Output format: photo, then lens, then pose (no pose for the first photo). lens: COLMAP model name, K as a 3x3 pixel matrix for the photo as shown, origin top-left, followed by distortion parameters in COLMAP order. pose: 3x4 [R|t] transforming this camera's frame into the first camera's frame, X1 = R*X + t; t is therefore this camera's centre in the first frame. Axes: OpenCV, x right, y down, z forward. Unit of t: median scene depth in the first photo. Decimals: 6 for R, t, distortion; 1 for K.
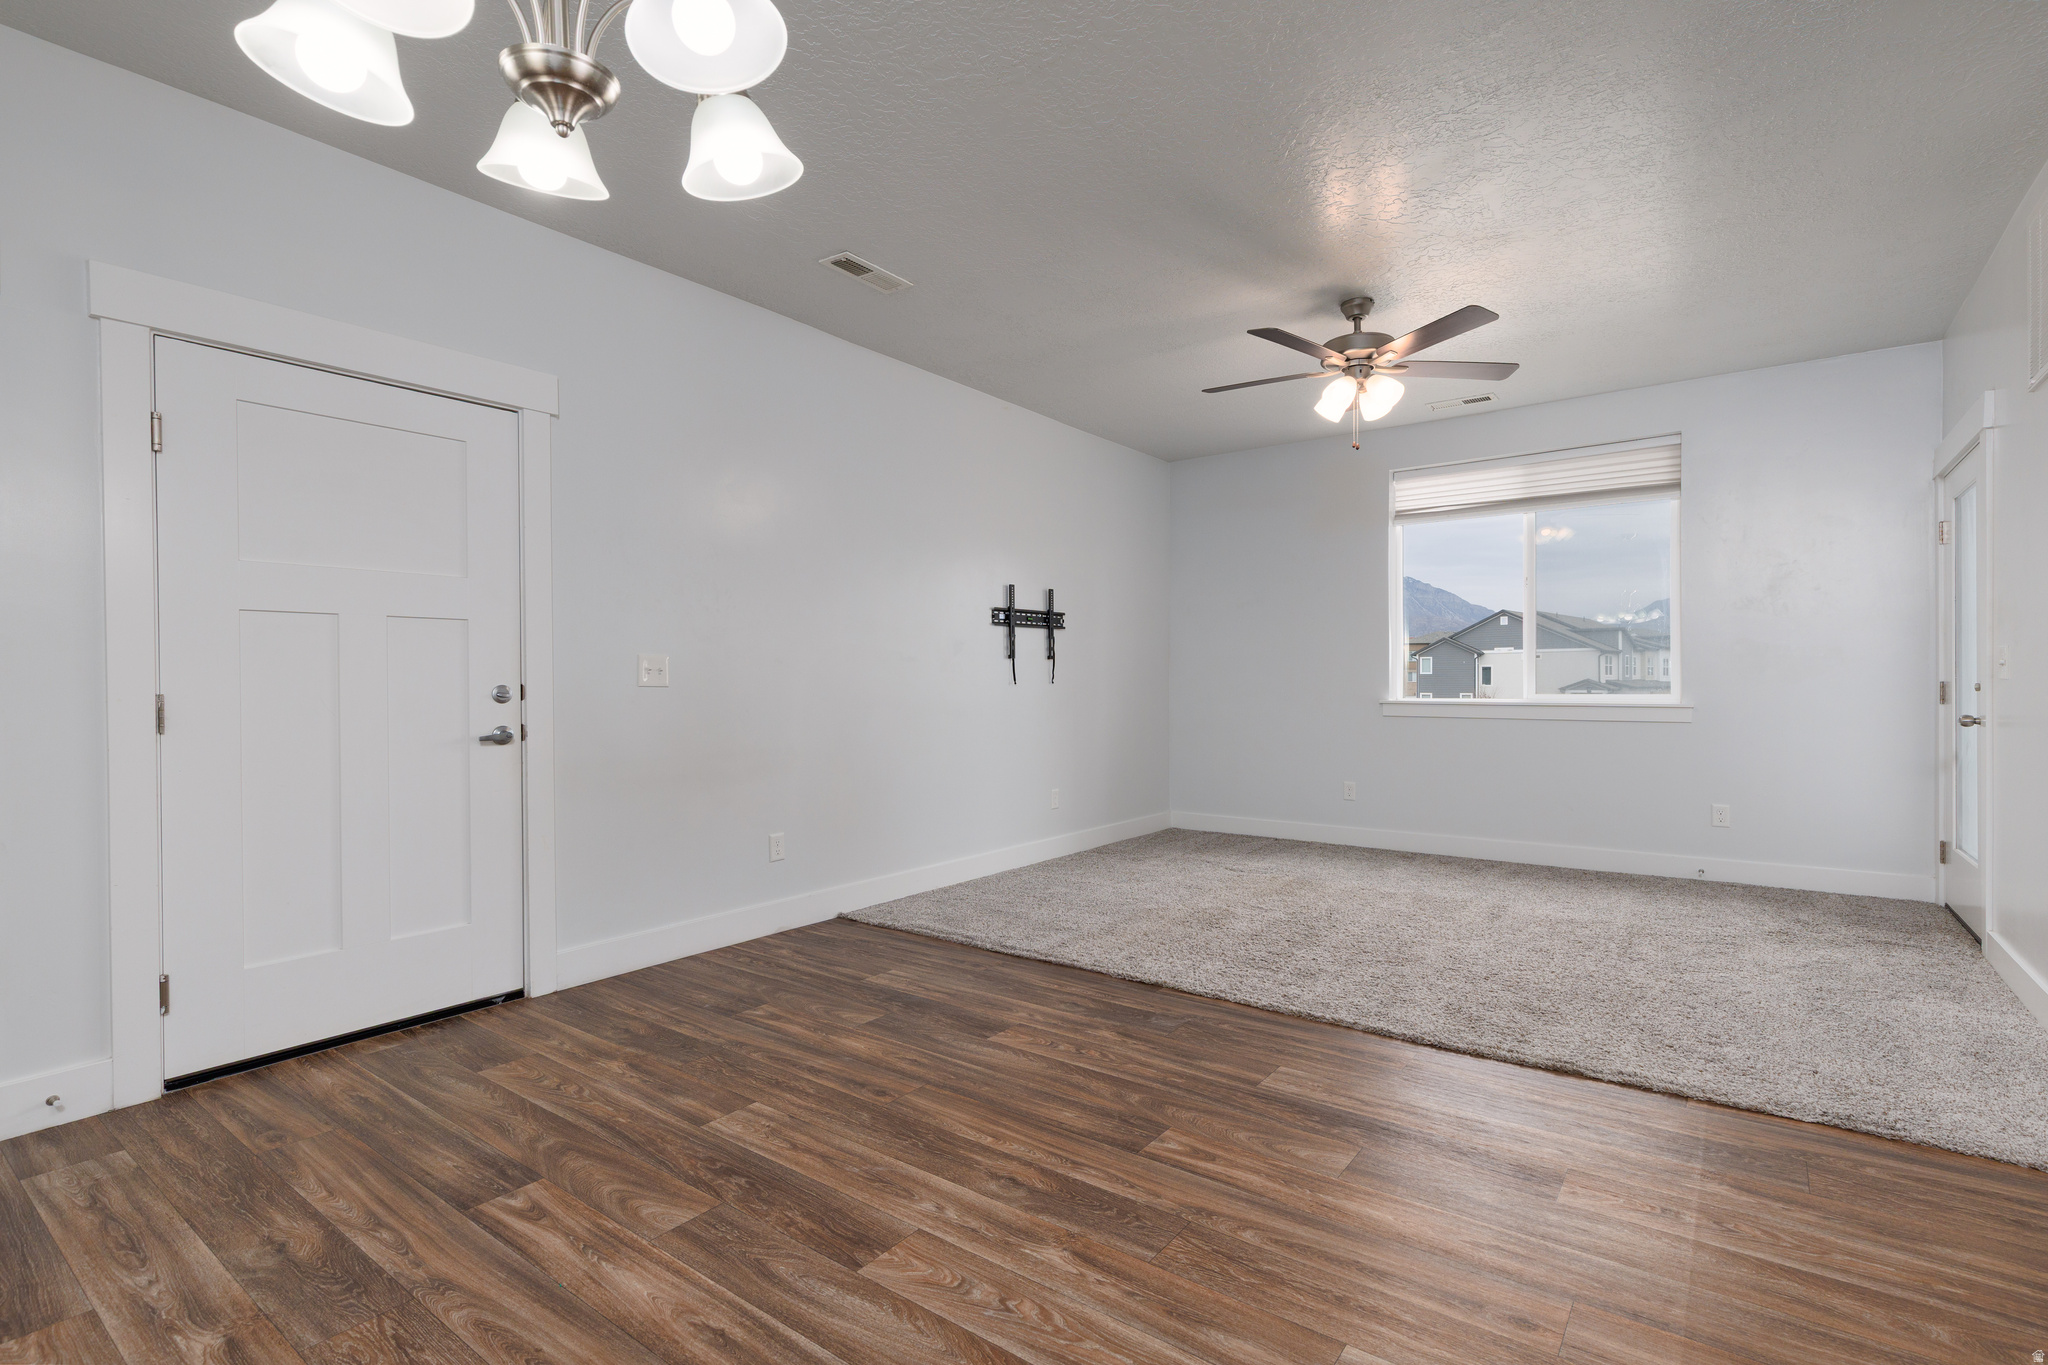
lens RADIAL K [[929.9, 0, 1046.0], [0, 929.9, 631.0], [0, 0, 1]] dist [-0.001570, 0.001401]
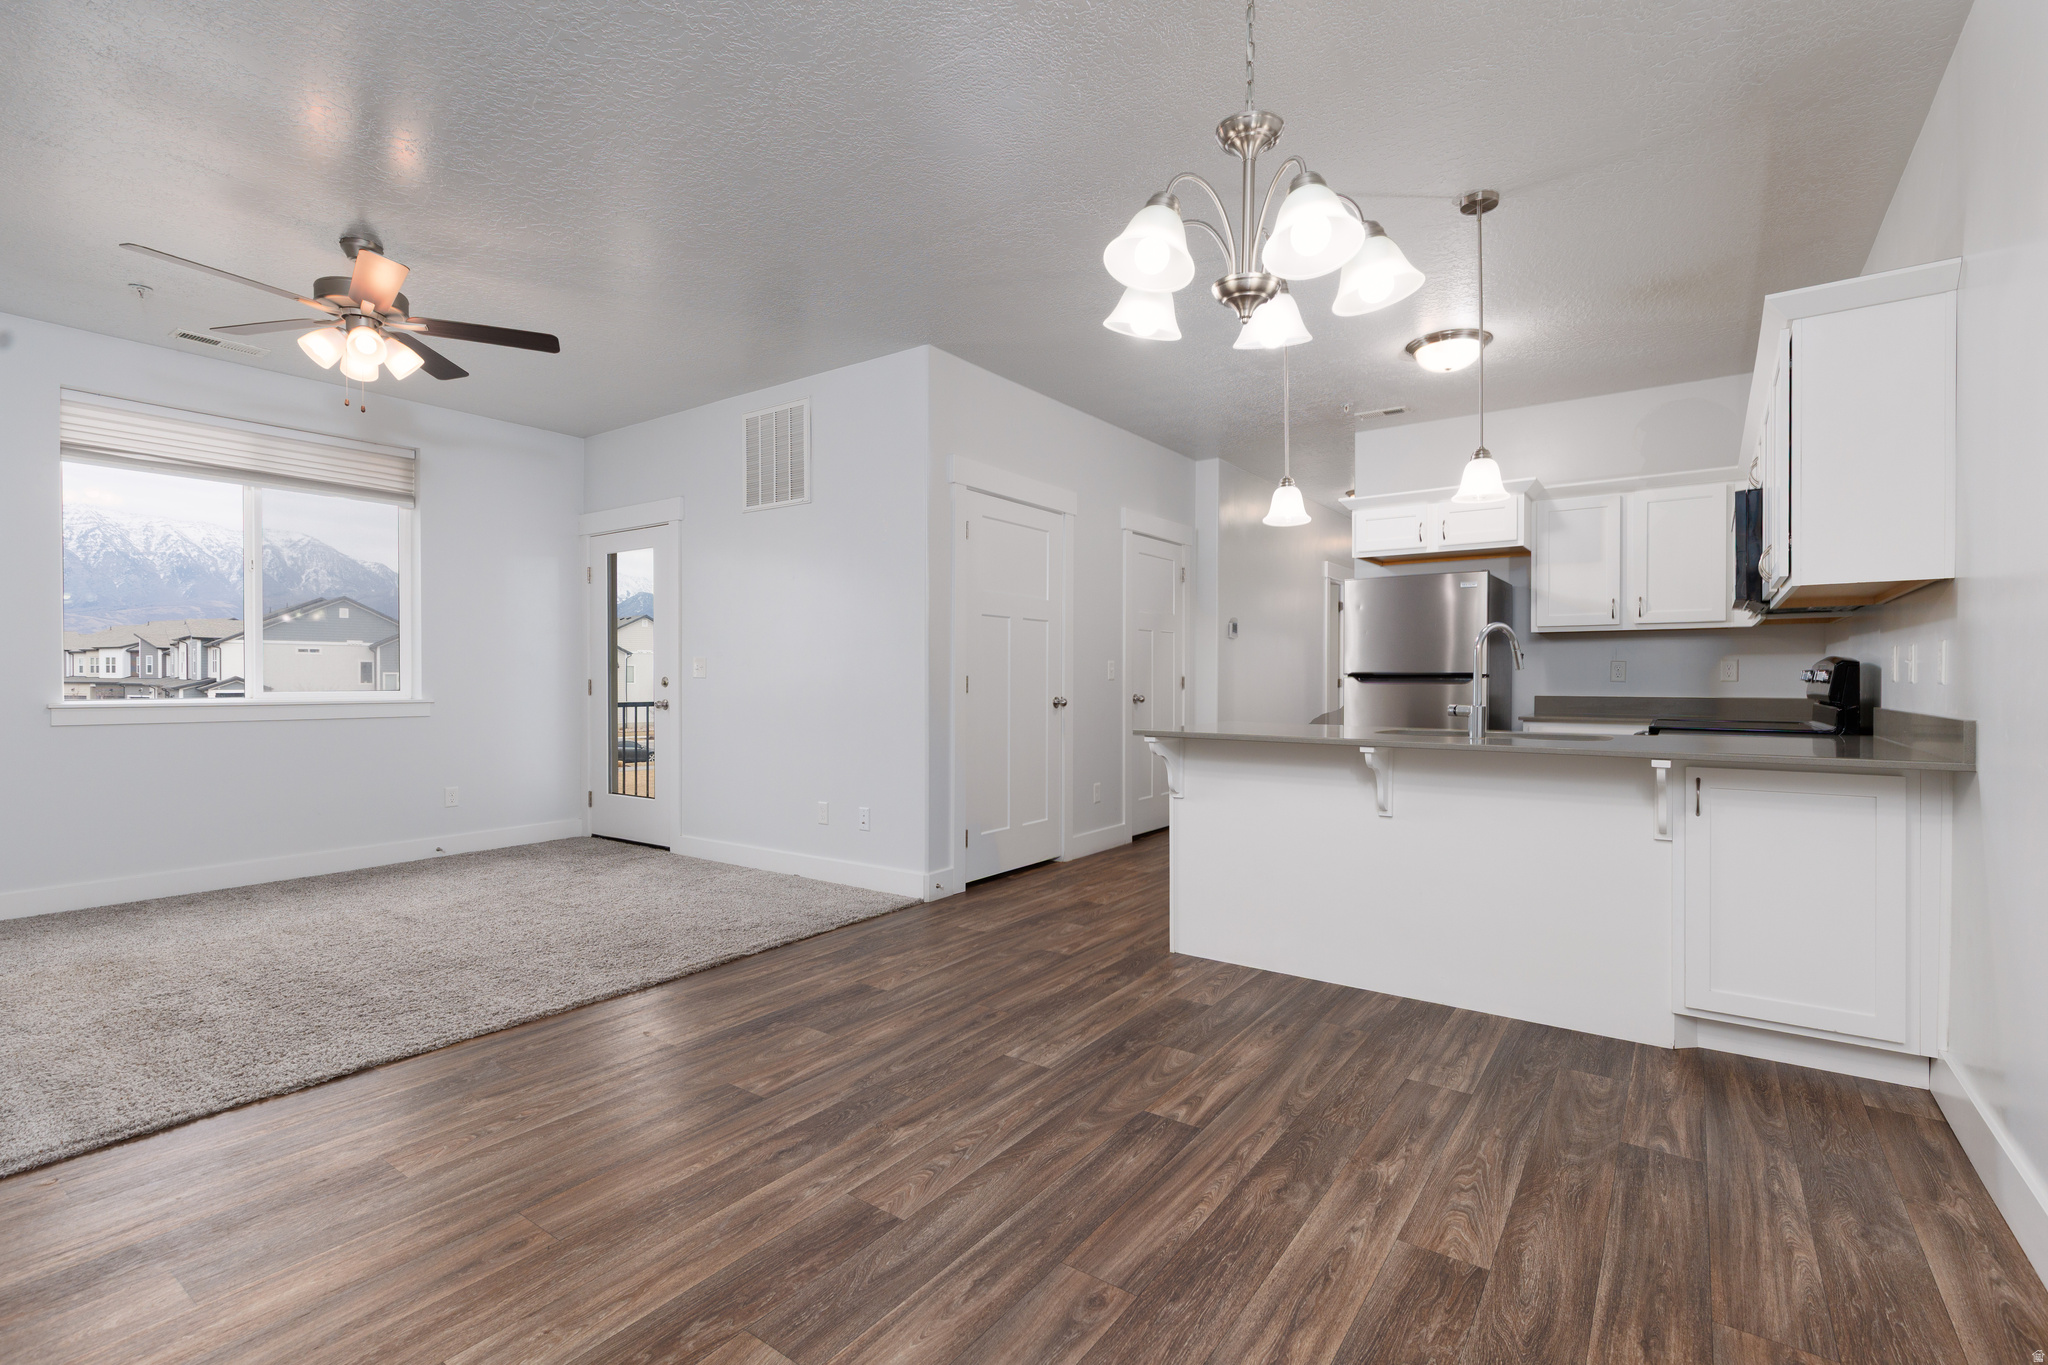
lens RADIAL K [[929.9, 0, 1014.2], [0, 929.9, 689.8], [0, 0, 1]] dist [-0.001570, 0.001401]
pose [[0.008523, -0.010971, 0.999903, -1.393701], [-0.051506, 0.998608, 0.011396, 0.045358], [-0.998636, -0.051598, 0.007946, 0.965685]]
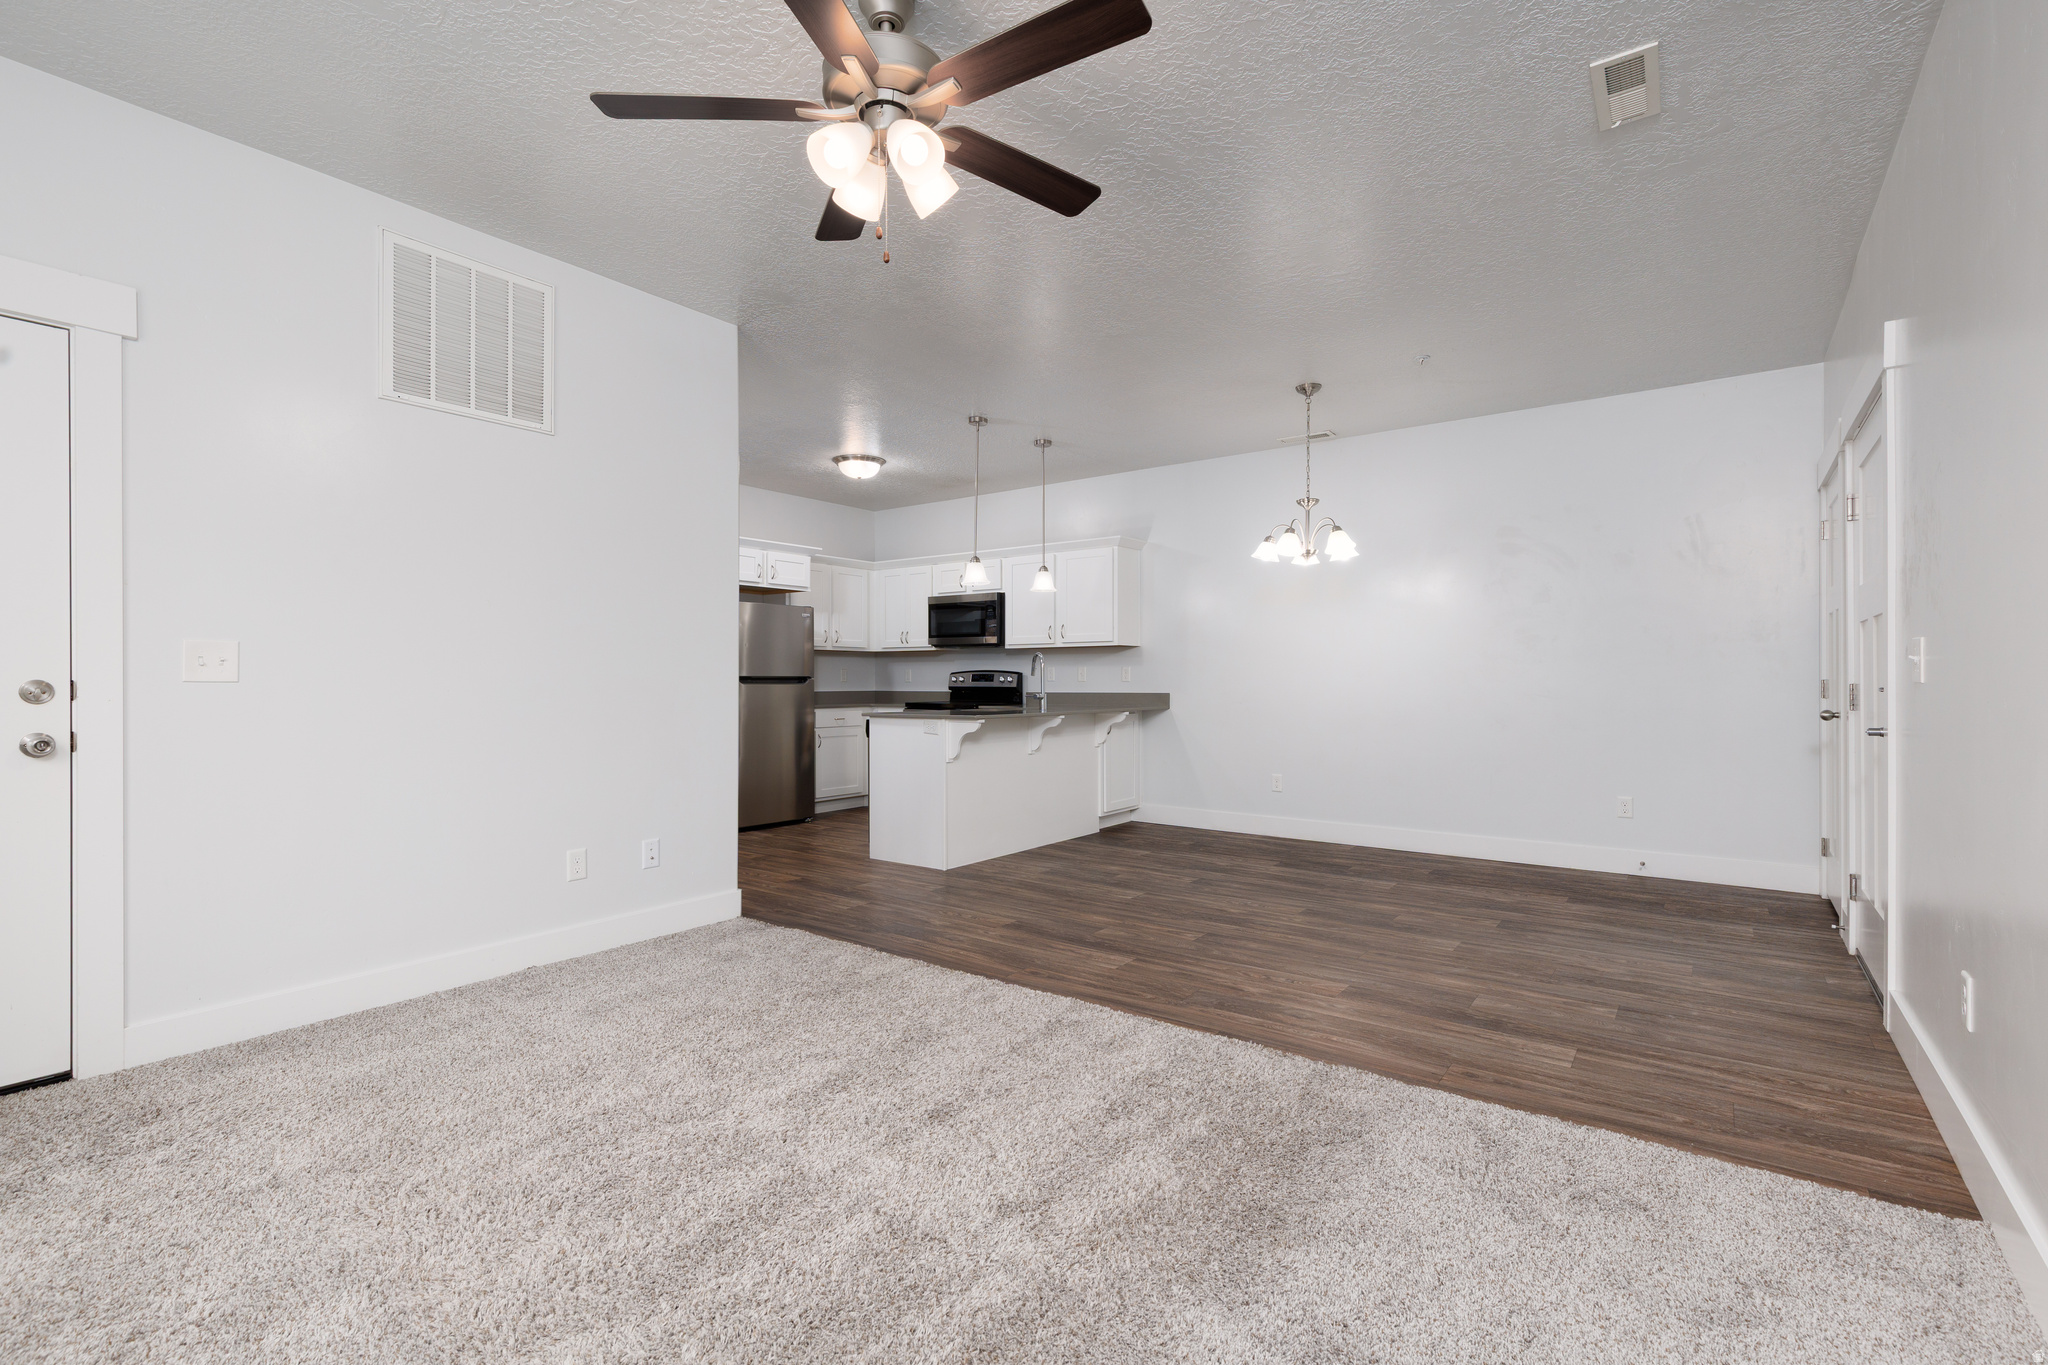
lens RADIAL K [[929.9, 0, 1022.4], [0, 929.9, 682.0], [0, 0, 1]] dist [-0.001570, 0.001401]
pose [[-0.999925, 0.002362, 0.012010, 0.390847], [0.001756, 0.998736, -0.050223, 0.121371], [-0.012114, -0.050198, -0.998666, 2.526927]]
